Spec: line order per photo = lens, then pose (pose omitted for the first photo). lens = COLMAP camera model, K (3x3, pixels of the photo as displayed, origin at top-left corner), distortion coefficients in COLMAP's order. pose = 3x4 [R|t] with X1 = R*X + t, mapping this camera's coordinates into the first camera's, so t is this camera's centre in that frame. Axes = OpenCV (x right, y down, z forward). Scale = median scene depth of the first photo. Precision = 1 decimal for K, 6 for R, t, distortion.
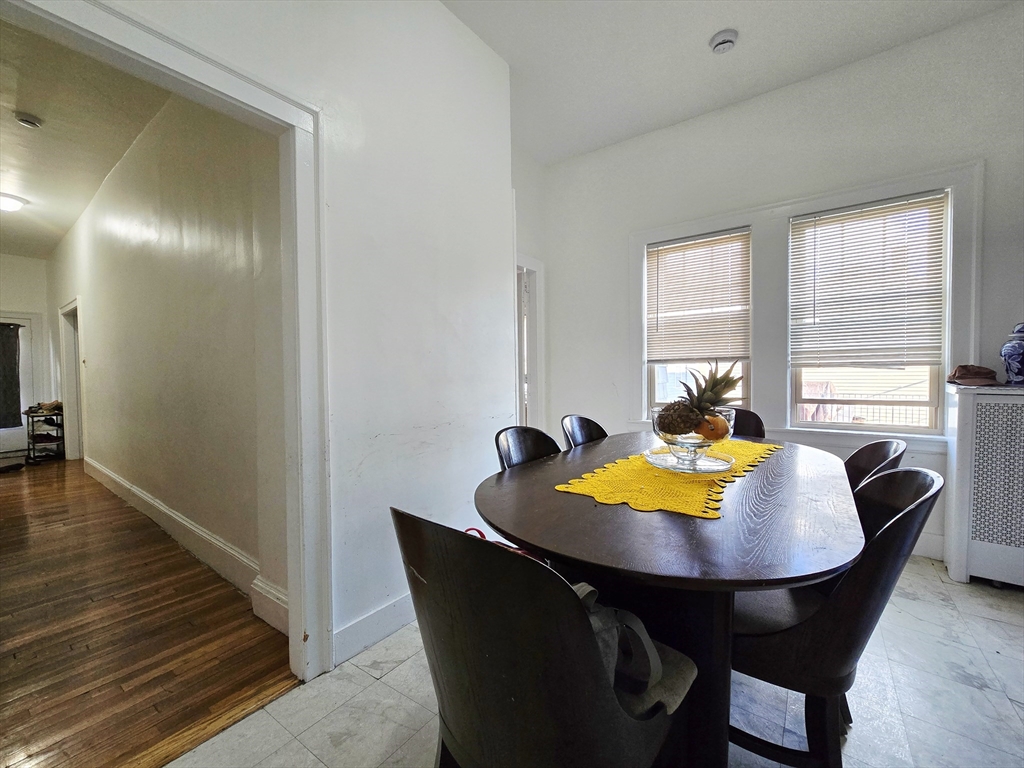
lens RADIAL K [[419.3, 0, 507.8], [0, 419.3, 387.0], [0, 0, 1]] dist [-0.007131, 0.001438]
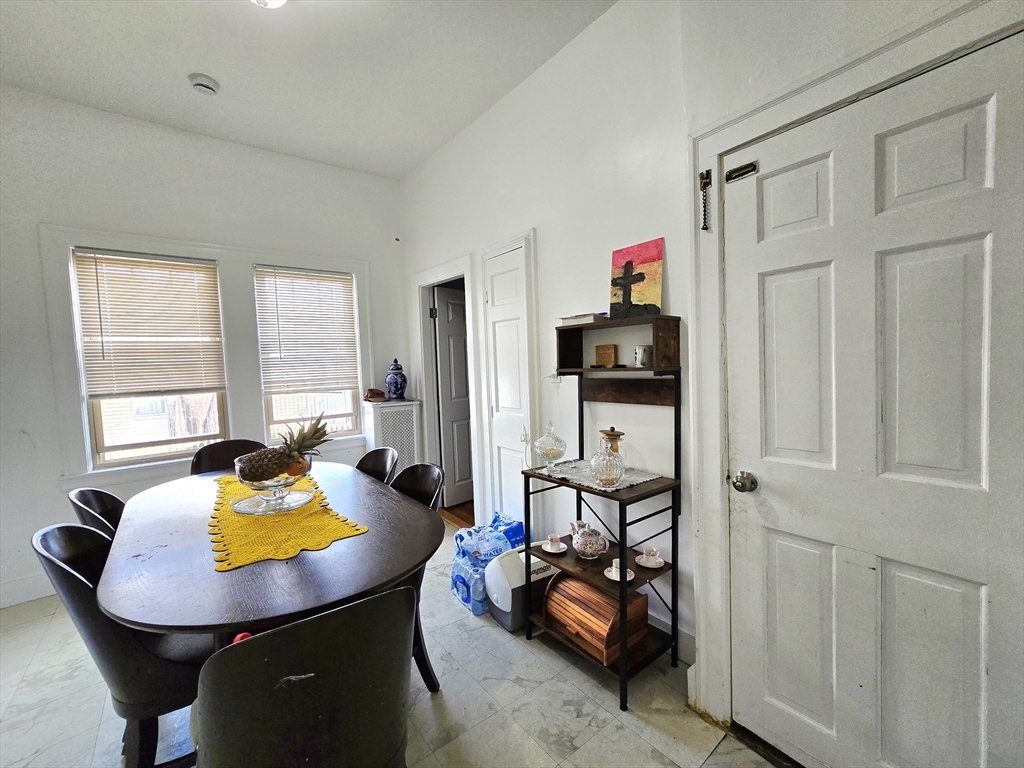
lens RADIAL K [[419.3, 0, 507.5], [0, 419.3, 386.5], [0, 0, 1]] dist [-0.007131, 0.001438]
pose [[0.277250, -0.049633, 0.959515, -0.255818], [0.069606, 0.997078, 0.031463, -0.066408], [-0.958273, 0.058065, 0.279895, 0.043878]]
